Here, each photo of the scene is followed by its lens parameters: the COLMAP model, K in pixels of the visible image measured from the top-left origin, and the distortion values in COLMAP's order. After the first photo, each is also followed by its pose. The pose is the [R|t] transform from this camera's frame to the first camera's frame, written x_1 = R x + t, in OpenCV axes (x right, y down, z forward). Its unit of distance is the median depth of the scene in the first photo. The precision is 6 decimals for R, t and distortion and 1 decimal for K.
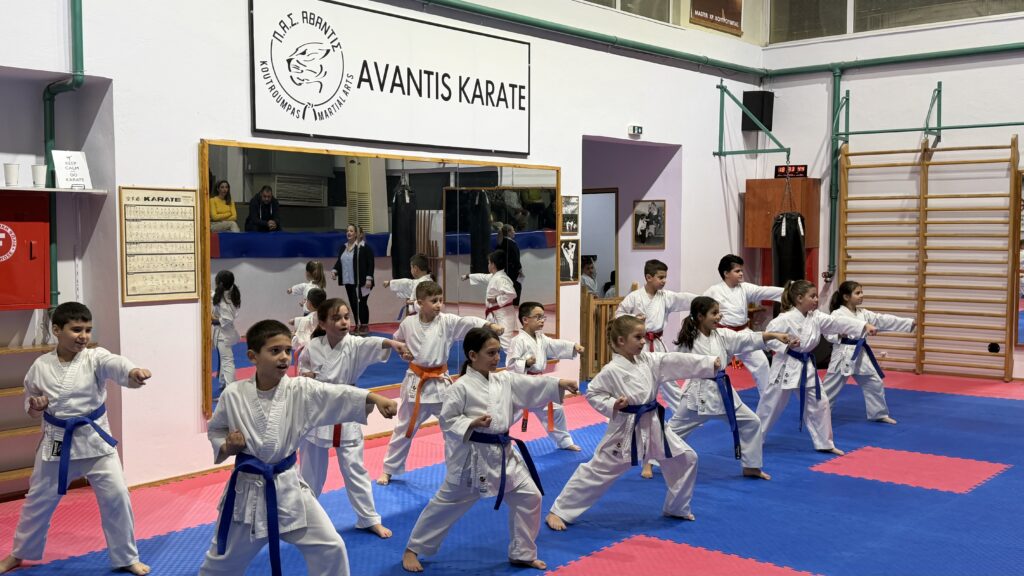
lens RADIAL K [[1046.7, 0, 512.0], [0, 1046.7, 288.0], [0, 0, 1]] dist [0.193295, -0.460275]
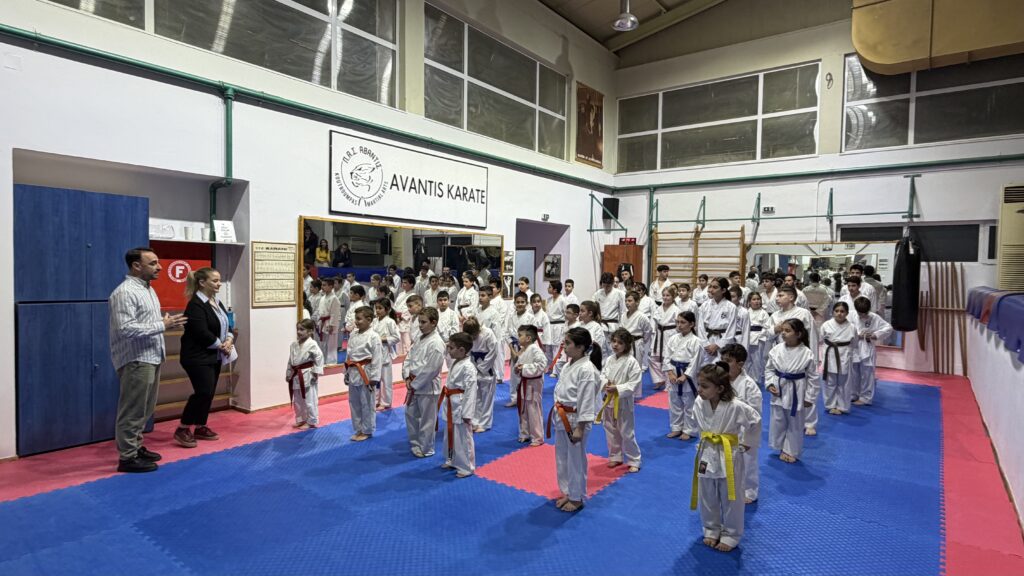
lens RADIAL K [[558.3, 0, 512.2], [0, 558.3, 291.2], [0, 0, 1]] dist [-0.004069, 0.002930]
pose [[0.998549, 0.018101, 0.050718, 0.015251], [-0.017327, 0.999727, -0.015660, -0.003438], [-0.050987, 0.014759, 0.998590, 0.037048]]
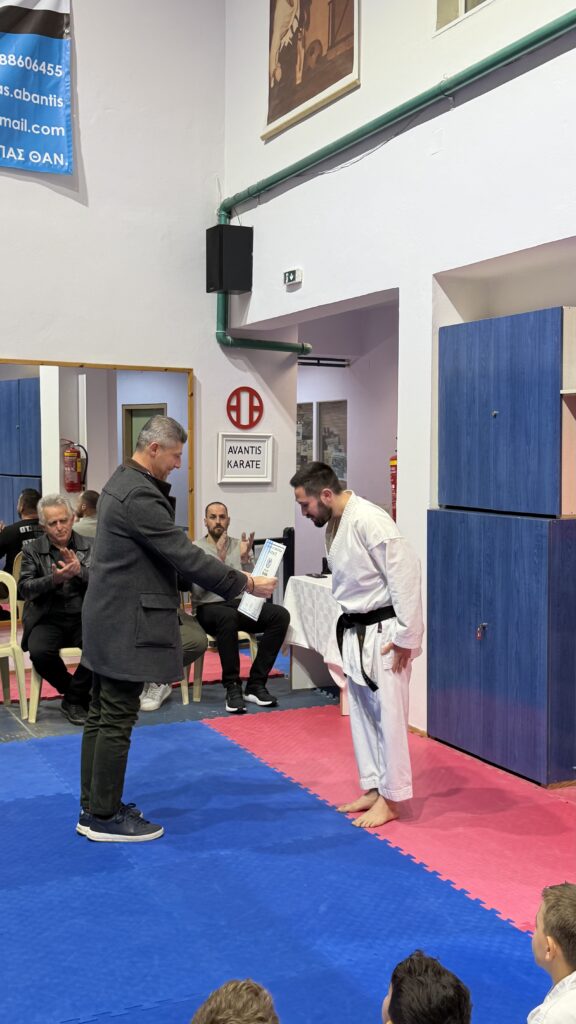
lens RADIAL K [[1076.2, 0, 278.1], [0, 1076.2, 511.3], [0, 0, 1]] dist [0.205375, -0.465409]
pose [[-0.412388, 0.054160, -0.909397, 0.242179], [-0.049500, 0.995425, 0.081730, -0.040743], [0.909663, 0.078719, -0.407820, 0.781948]]
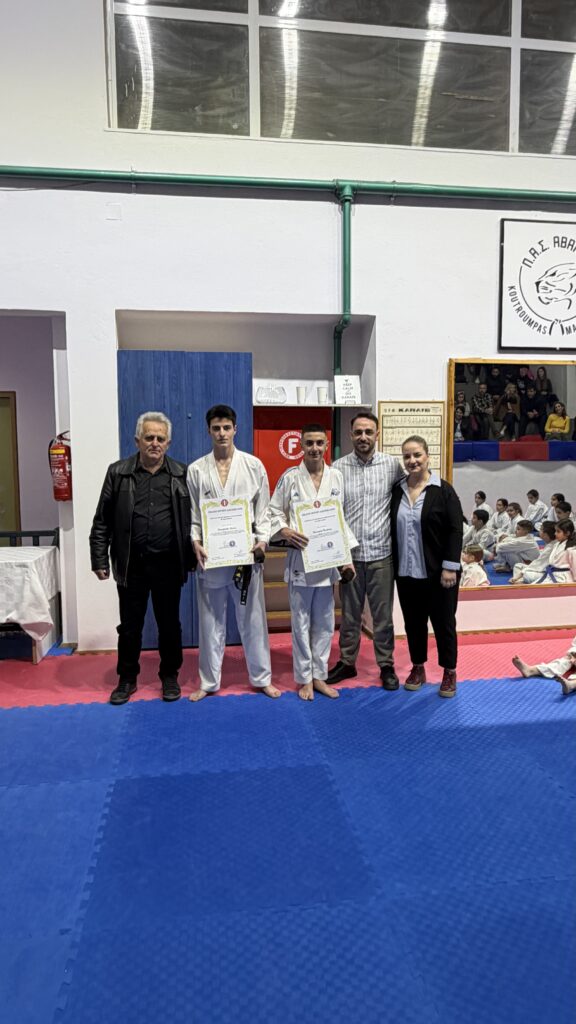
lens RADIAL K [[679.8, 0, 289.6], [0, 679.8, 506.5], [0, 0, 1]] dist [0.004664, -0.001838]
pose [[0.753183, 0.055231, -0.655488, 0.066253], [-0.030695, 0.998334, 0.048849, -0.004808], [0.657095, -0.016672, 0.753624, 0.242553]]
